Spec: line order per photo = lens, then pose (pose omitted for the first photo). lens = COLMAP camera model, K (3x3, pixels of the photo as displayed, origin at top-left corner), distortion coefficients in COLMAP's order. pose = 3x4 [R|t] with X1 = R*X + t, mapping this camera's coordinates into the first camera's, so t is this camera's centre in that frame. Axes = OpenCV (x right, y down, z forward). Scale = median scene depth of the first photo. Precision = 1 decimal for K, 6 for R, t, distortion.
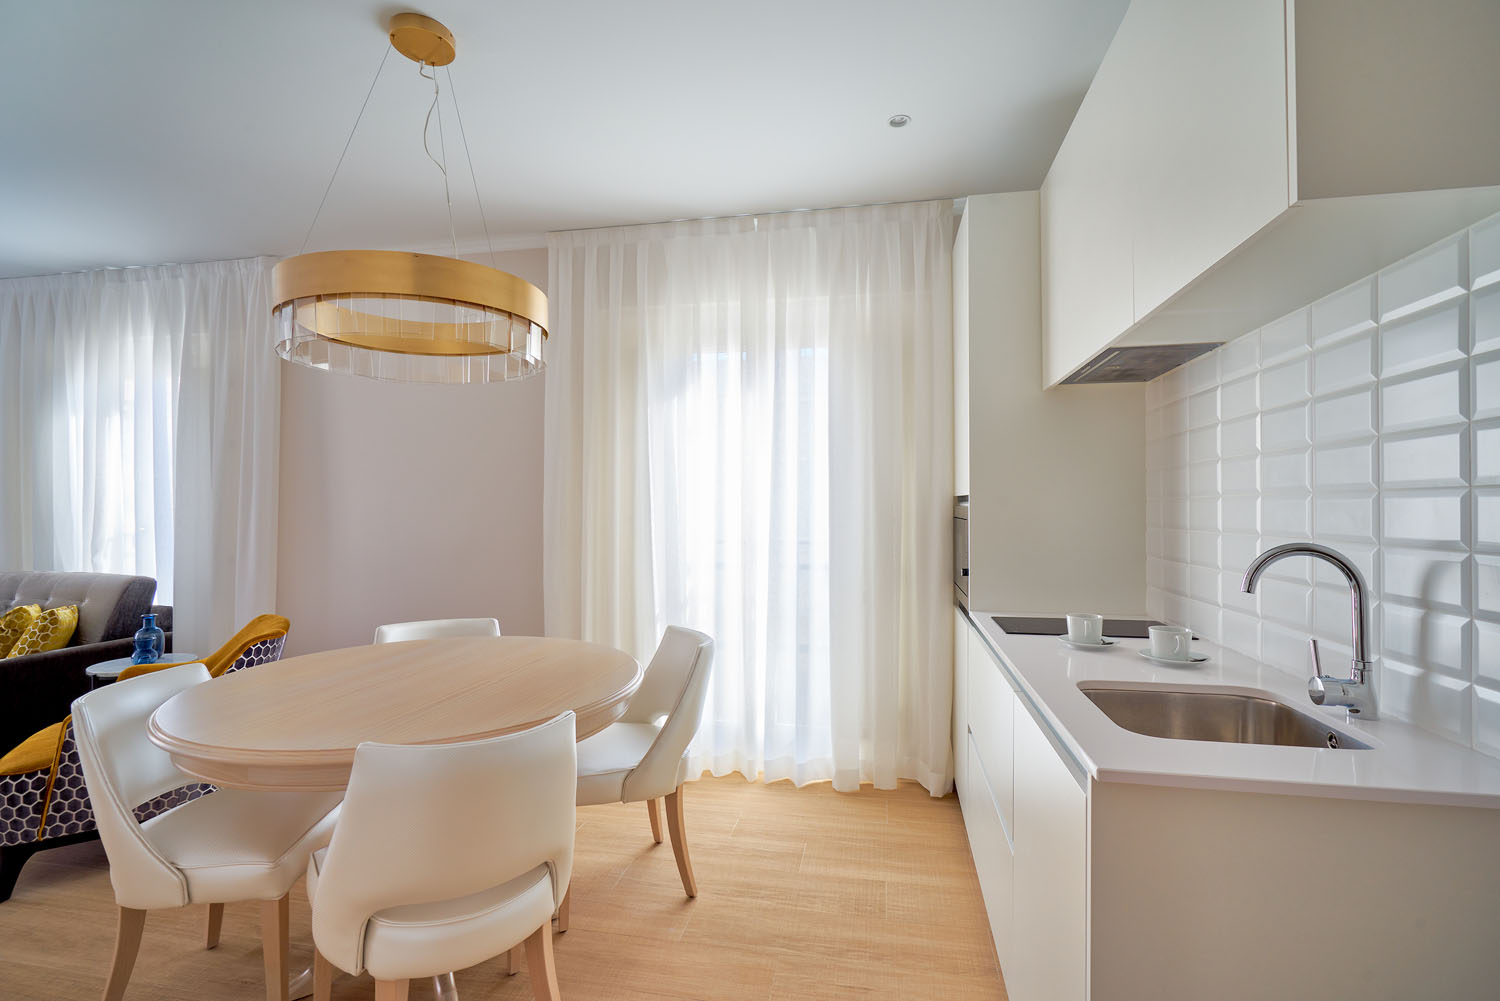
lens RADIAL K [[687.6, 0, 752.4], [0, 687.6, 521.1], [0, 0, 1]] dist [0.001741, 0.000869]
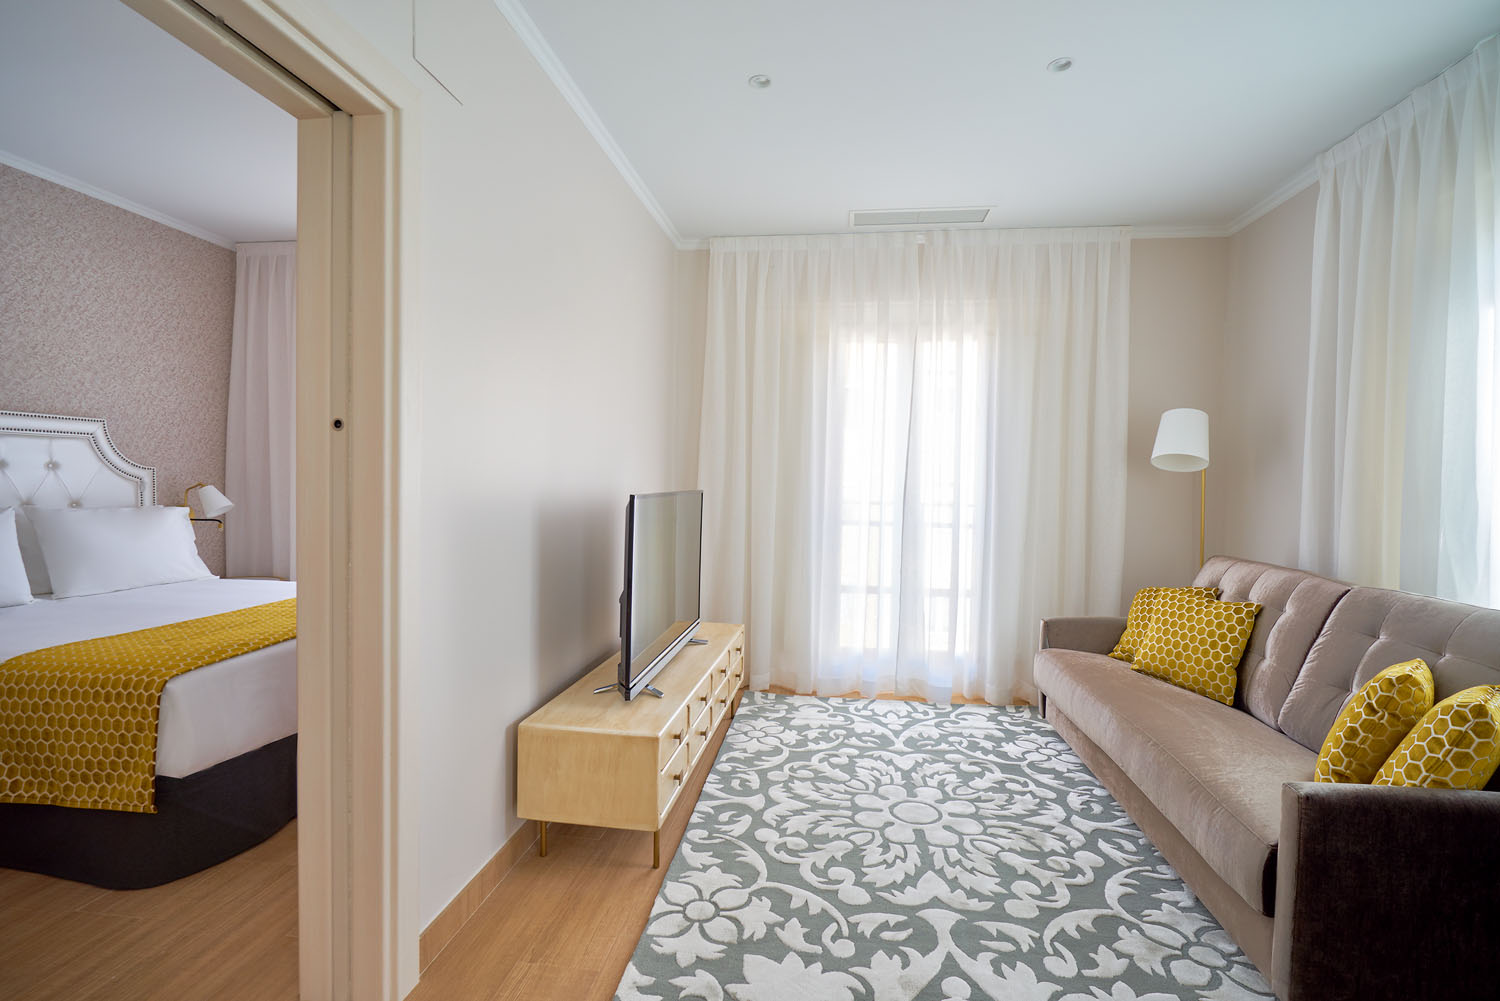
lens RADIAL K [[676.3, 0, 751.1], [0, 676.3, 502.3], [0, 0, 1]] dist [0.000105, 0.000071]
pose [[0.049004, 0.026234, -0.998454, -0.550340], [-0.006251, 0.999643, 0.025959, -0.012444], [0.998779, 0.004969, 0.049150, 0.457670]]
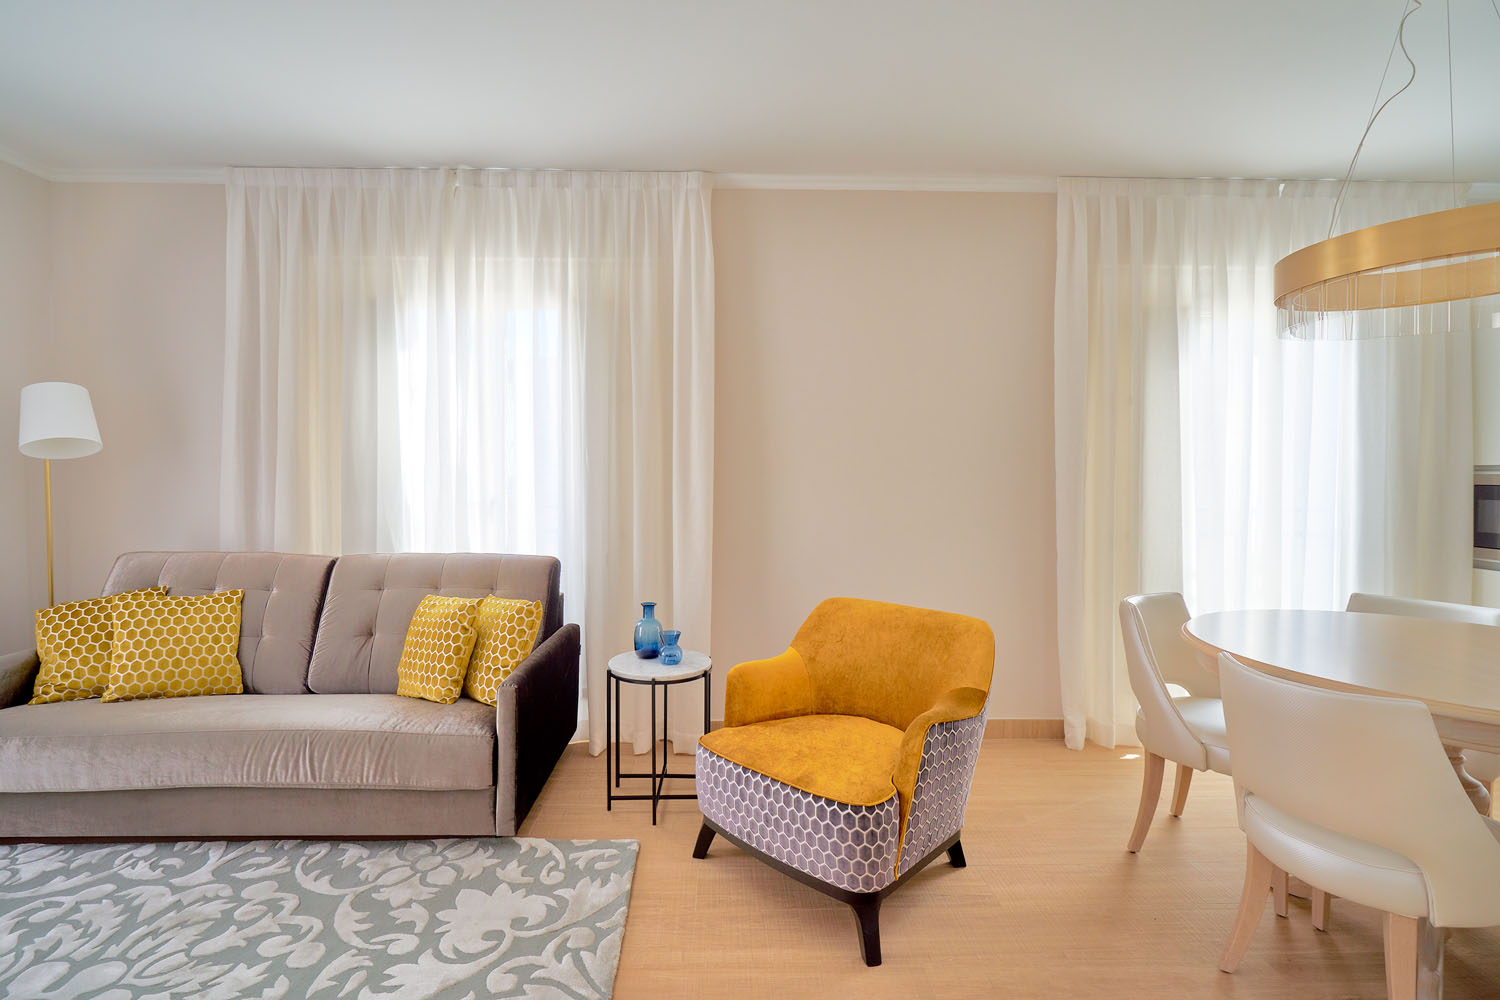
lens RADIAL K [[676.3, 0, 751.1], [0, 676.3, 501.8], [0, 0, 1]] dist [0.000105, 0.000071]
pose [[0.976384, -0.005037, 0.215984, -0.865231], [-0.001285, 0.999575, 0.029121, -0.007789], [-0.216039, -0.028711, 0.975963, 0.180618]]
